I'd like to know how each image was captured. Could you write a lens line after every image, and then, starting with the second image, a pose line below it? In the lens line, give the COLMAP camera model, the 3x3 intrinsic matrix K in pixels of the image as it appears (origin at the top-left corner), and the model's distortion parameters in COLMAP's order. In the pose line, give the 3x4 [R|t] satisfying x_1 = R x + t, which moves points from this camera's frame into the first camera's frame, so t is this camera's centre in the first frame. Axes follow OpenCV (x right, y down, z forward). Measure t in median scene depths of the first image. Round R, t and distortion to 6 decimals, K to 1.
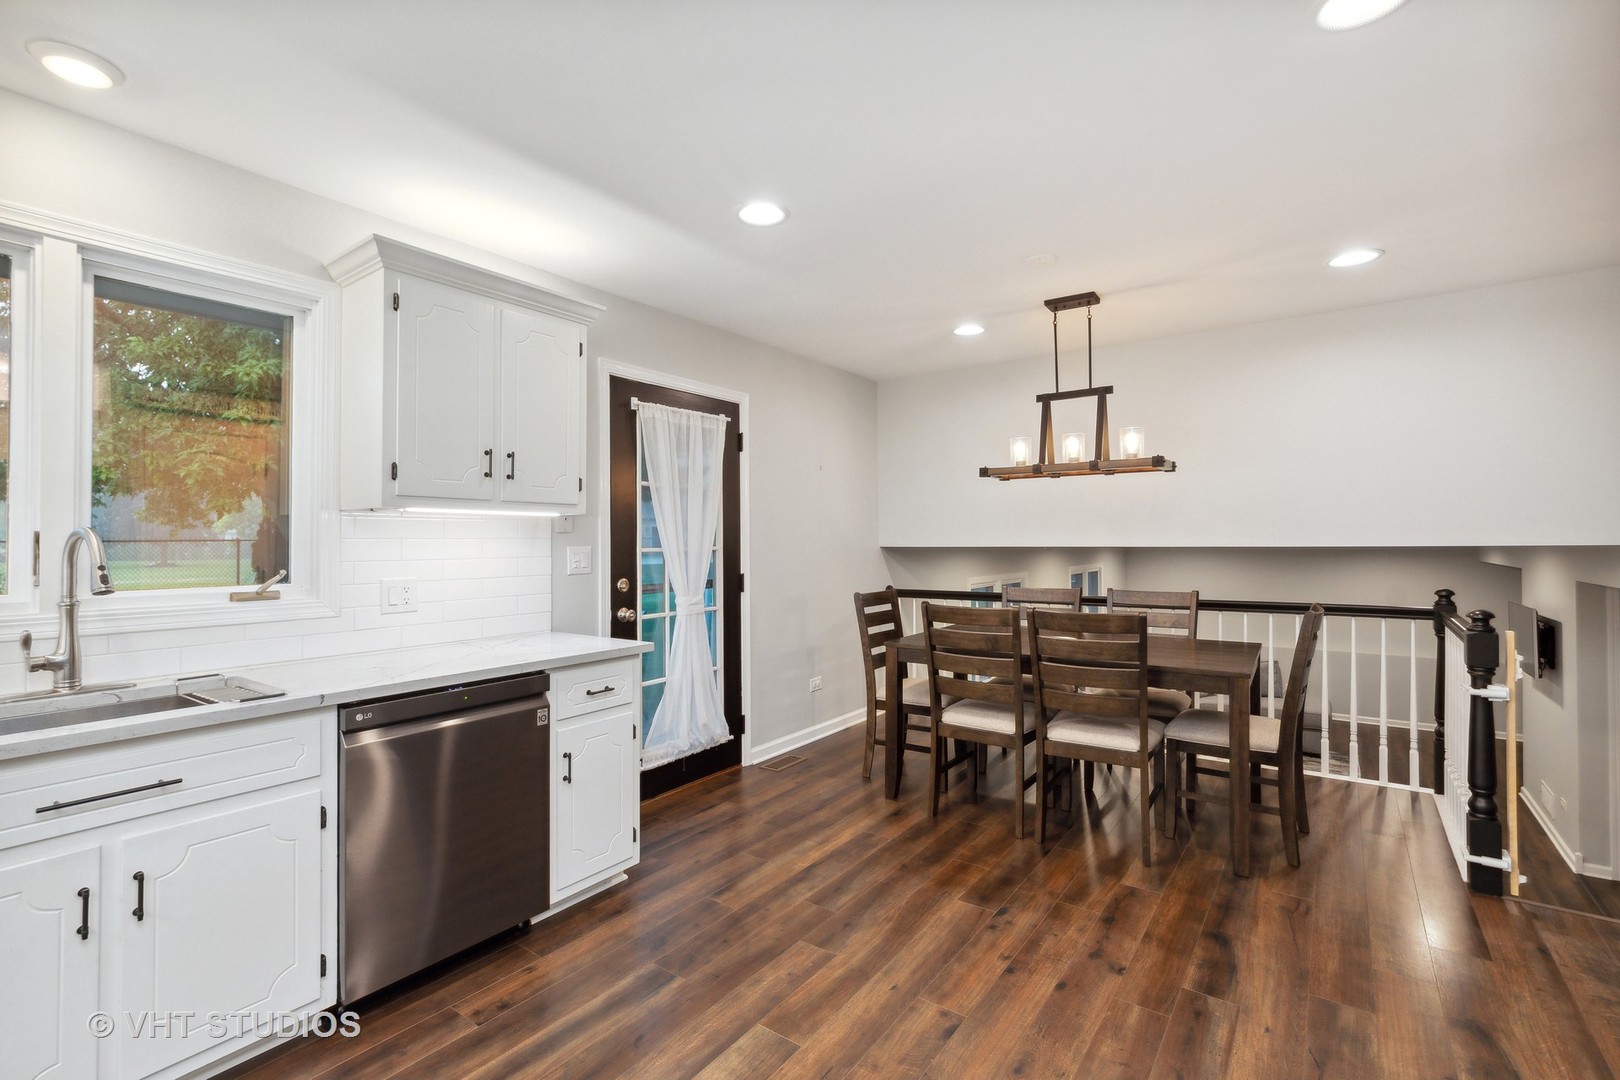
lens RADIAL K [[730.1, 0, 797.8], [0, 730.1, 533.3], [0, 0, 1]] dist [0.000085, -0.000082]
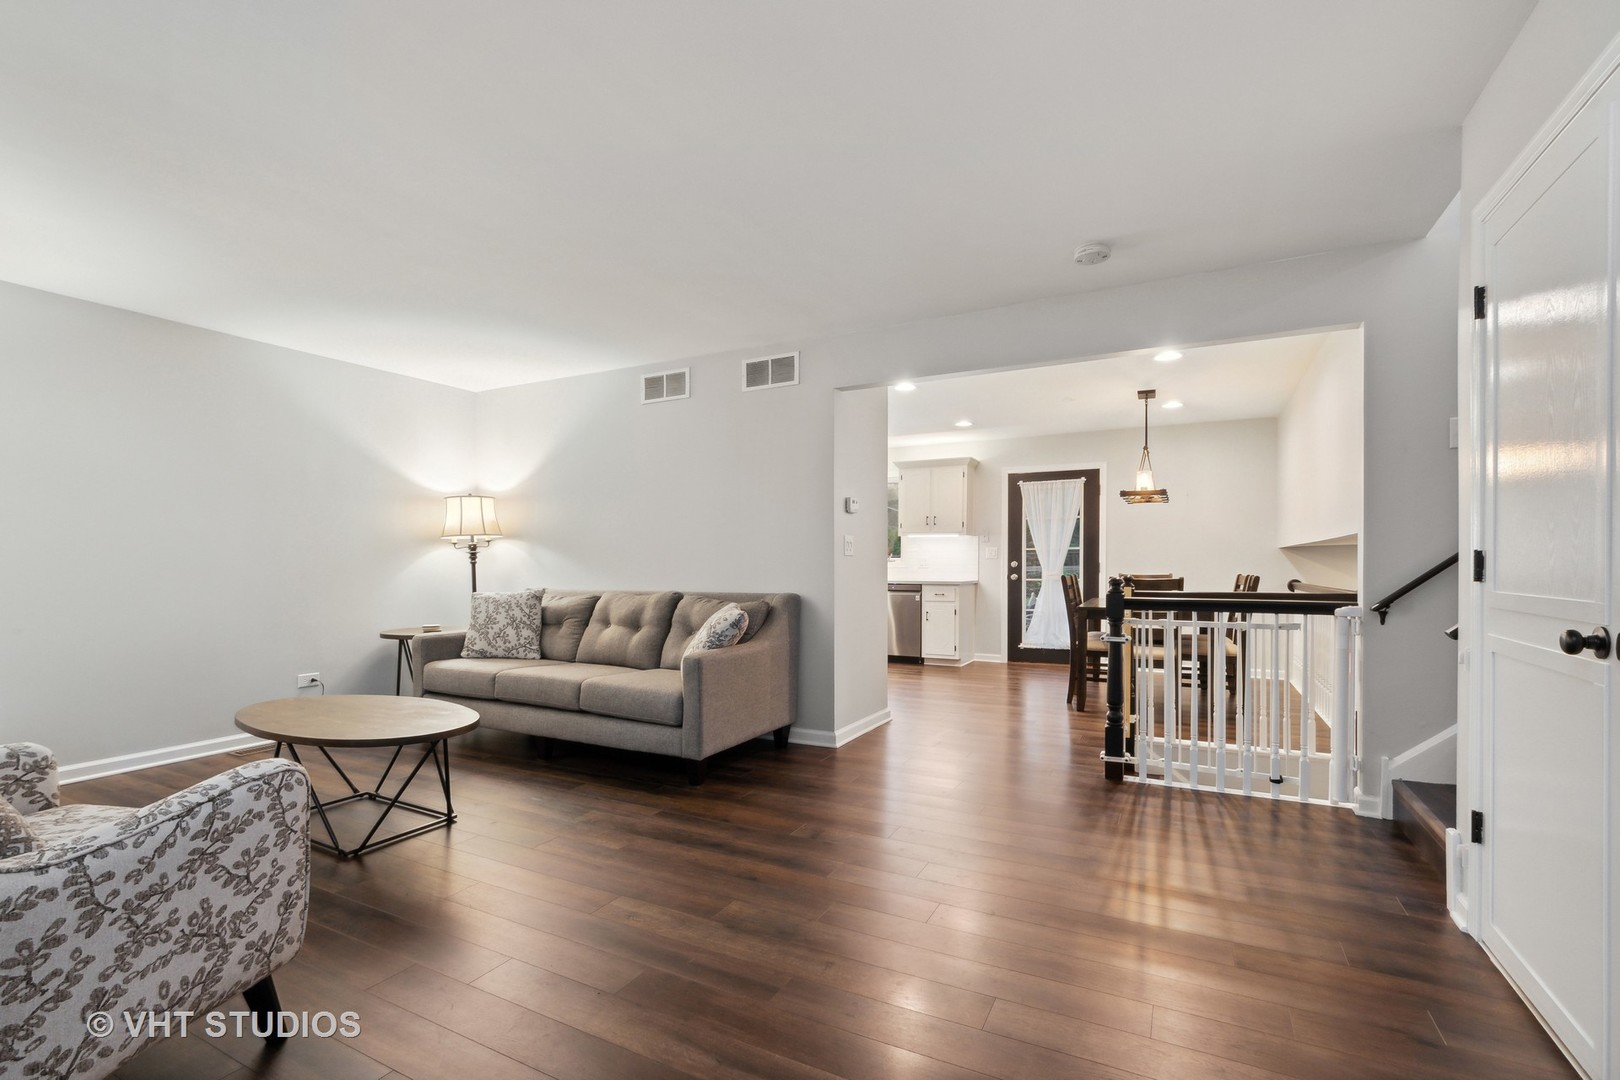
lens RADIAL K [[730.1, 0, 773.5], [0, 730.1, 578.9], [0, 0, 1]] dist [0.000085, -0.000082]
pose [[0.122798, 0.034922, -0.991817, 1.992185], [0.011197, 0.999268, 0.036570, 0.024829], [0.992369, -0.015596, 0.122317, -0.035947]]
